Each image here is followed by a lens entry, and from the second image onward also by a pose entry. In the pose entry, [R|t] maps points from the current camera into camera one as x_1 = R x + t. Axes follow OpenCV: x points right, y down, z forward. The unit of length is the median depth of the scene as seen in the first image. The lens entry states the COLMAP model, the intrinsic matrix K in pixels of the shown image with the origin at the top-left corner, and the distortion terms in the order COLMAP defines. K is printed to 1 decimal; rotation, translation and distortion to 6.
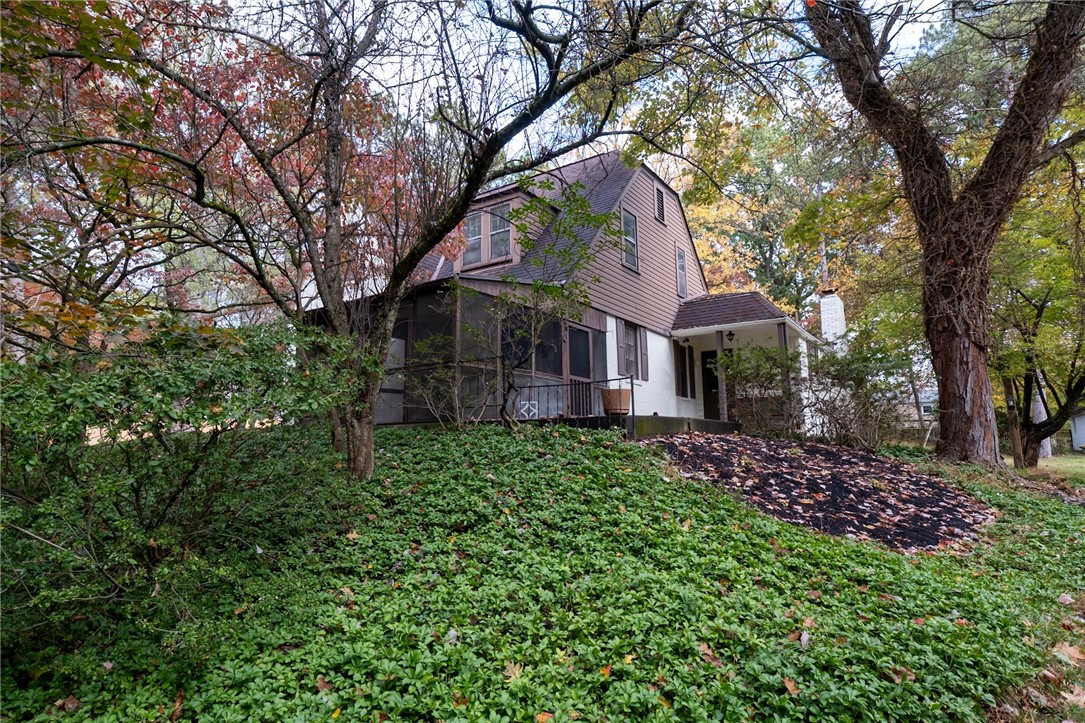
lens RADIAL K [[635.2, 0, 541.8], [0, 635.2, 362.7], [0, 0, 1]] dist [0.001855, 0.000493]
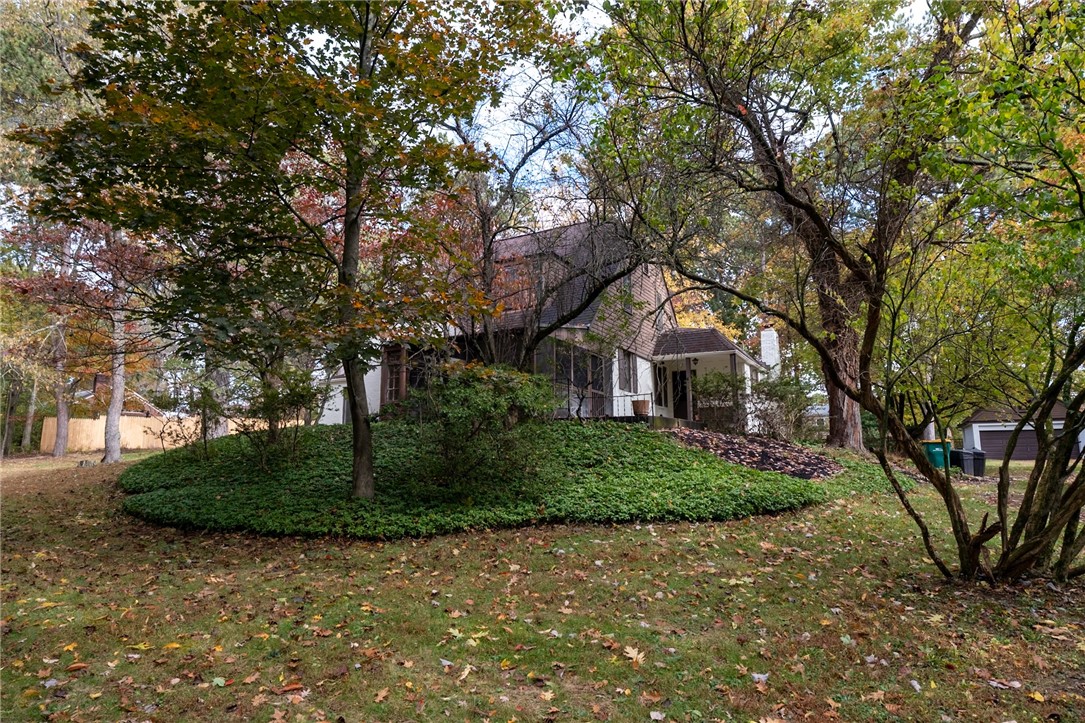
lens RADIAL K [[647.4, 0, 544.2], [0, 647.4, 360.5], [0, 0, 1]] dist [0.006362, 0.001126]
pose [[0.995927, 0.023622, 0.087019, -0.184980], [-0.022484, 0.999649, -0.014031, -0.021681], [-0.087320, 0.012018, 0.996108, -0.444155]]
